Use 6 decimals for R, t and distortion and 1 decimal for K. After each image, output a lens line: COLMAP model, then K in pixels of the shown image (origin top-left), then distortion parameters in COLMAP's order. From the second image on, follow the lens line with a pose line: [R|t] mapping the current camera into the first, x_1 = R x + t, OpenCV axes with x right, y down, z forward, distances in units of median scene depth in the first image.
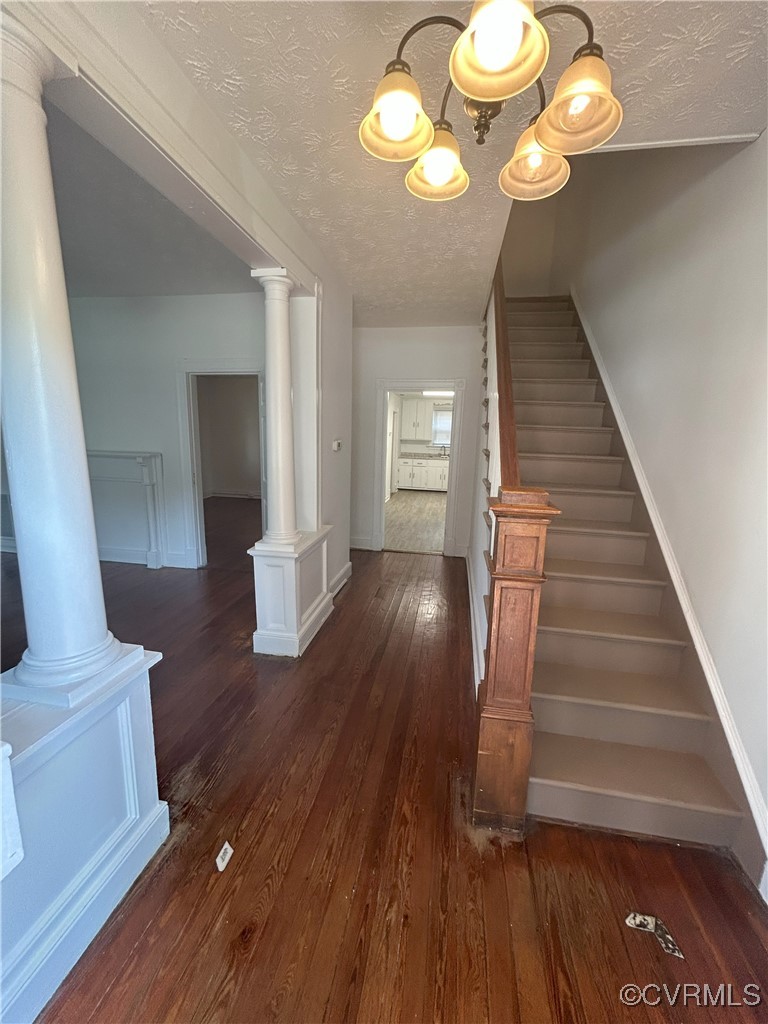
lens RADIAL K [[410.6, 0, 384.4], [0, 410.6, 513.2], [0, 0, 1]] dist [-0.004703, 0.000052]
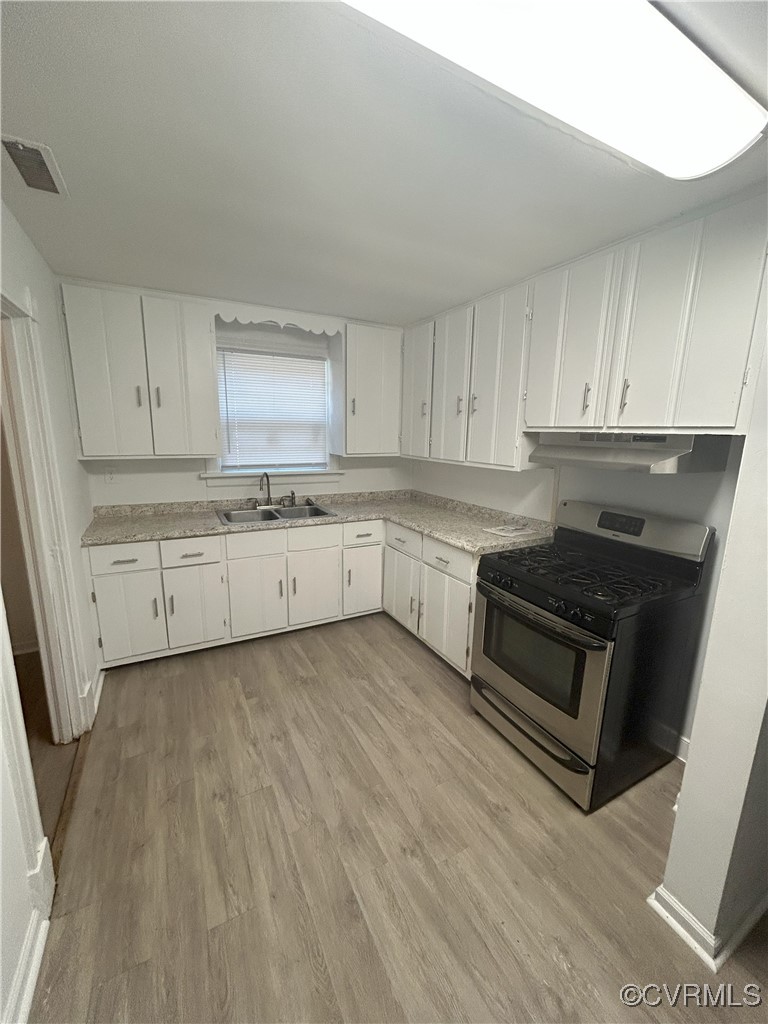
lens RADIAL K [[410.6, 0, 383.7], [0, 410.6, 514.9], [0, 0, 1]] dist [-0.004703, 0.000052]
pose [[0.796700, -0.136104, 0.588850, 0.092423], [0.121983, 0.990474, 0.063894, -0.377214], [-0.591936, 0.020926, 0.805713, 1.885924]]
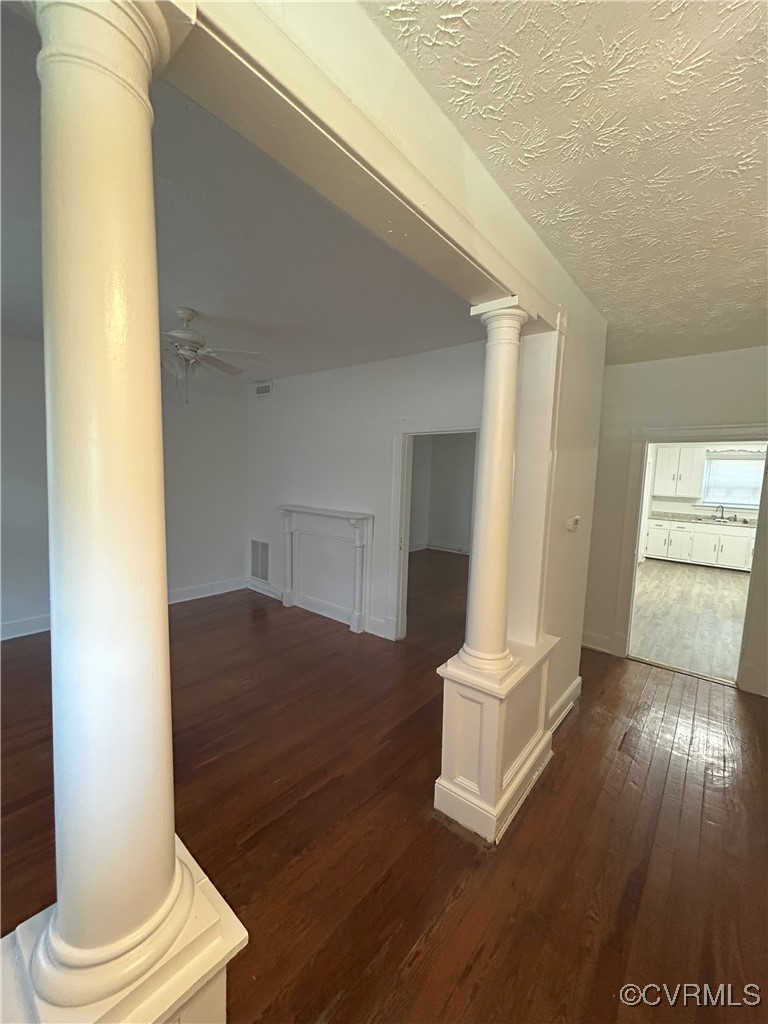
lens RADIAL K [[410.6, 0, 385.5], [0, 410.6, 513.8], [0, 0, 1]] dist [-0.004703, 0.000052]
pose [[0.867708, 0.049289, -0.494625, -0.039409], [-0.101079, 0.991777, -0.078489, -0.079980], [0.486689, 0.118102, 0.865555, 0.179480]]
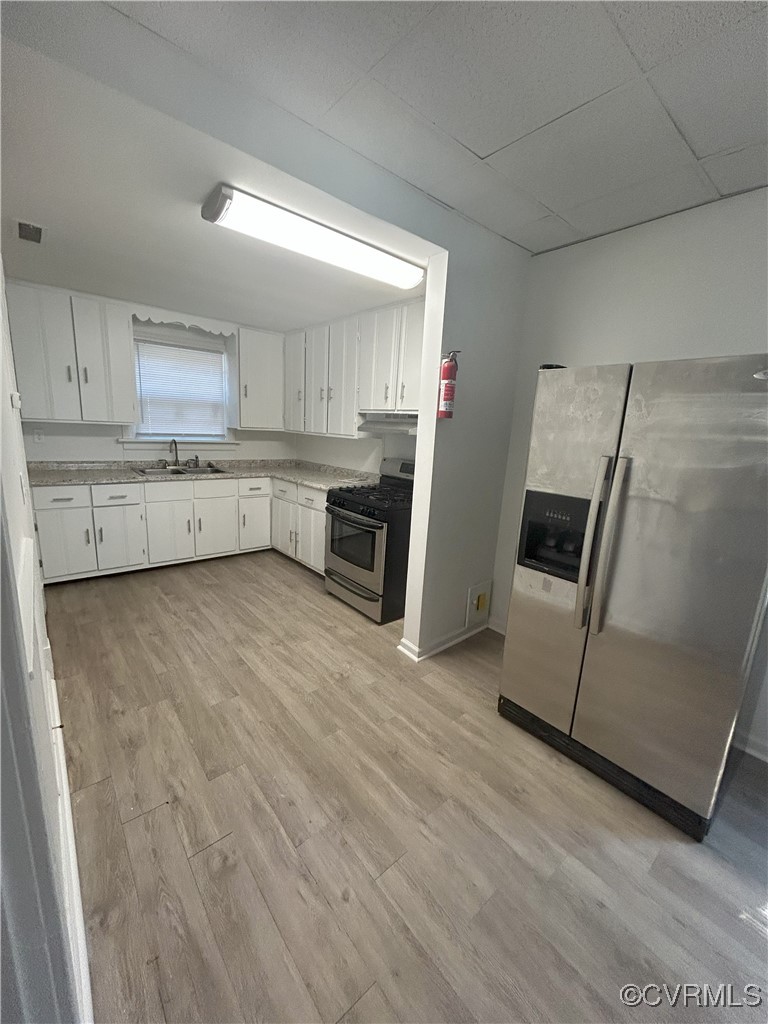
lens RADIAL K [[410.6, 0, 383.7], [0, 410.6, 512.2], [0, 0, 1]] dist [-0.004703, 0.000052]
pose [[0.645257, -0.152970, 0.748494, -0.058981], [0.113084, 0.988080, 0.104448, -0.306763], [-0.755550, 0.017247, 0.654864, 1.614855]]
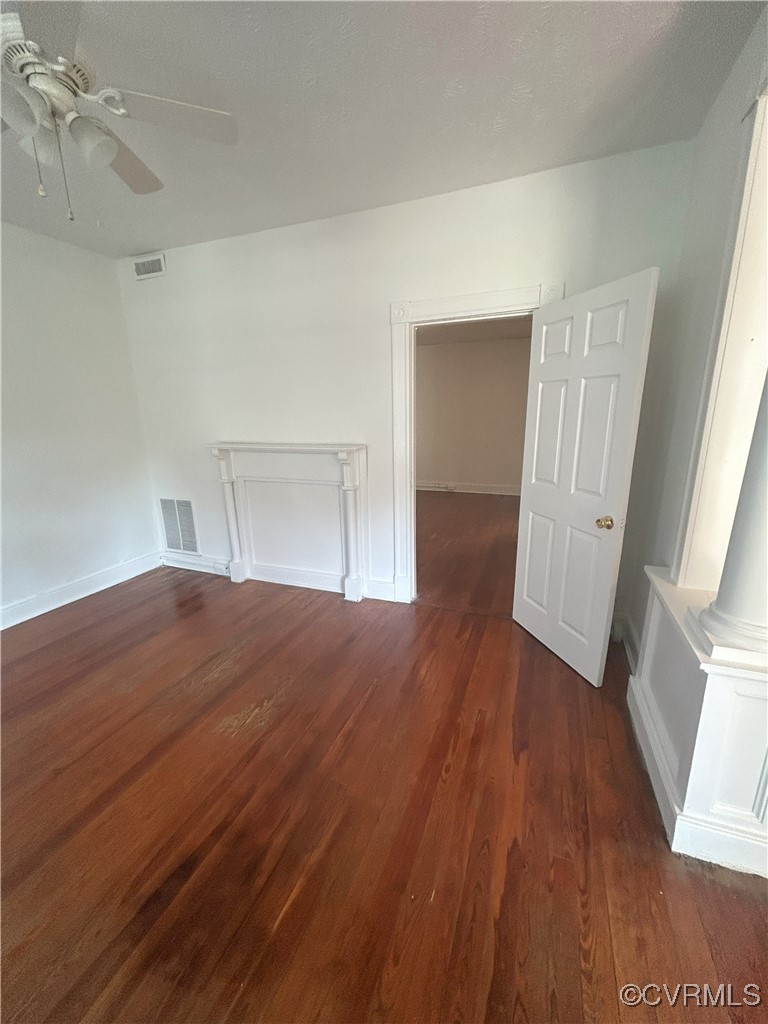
lens RADIAL K [[410.6, 0, 387.6], [0, 410.6, 512.1], [0, 0, 1]] dist [-0.004703, 0.000052]
pose [[0.979107, 0.001730, -0.203337, -0.382405], [0.008760, 0.998677, 0.050678, -0.068964], [0.203156, -0.051400, 0.977796, 0.320774]]
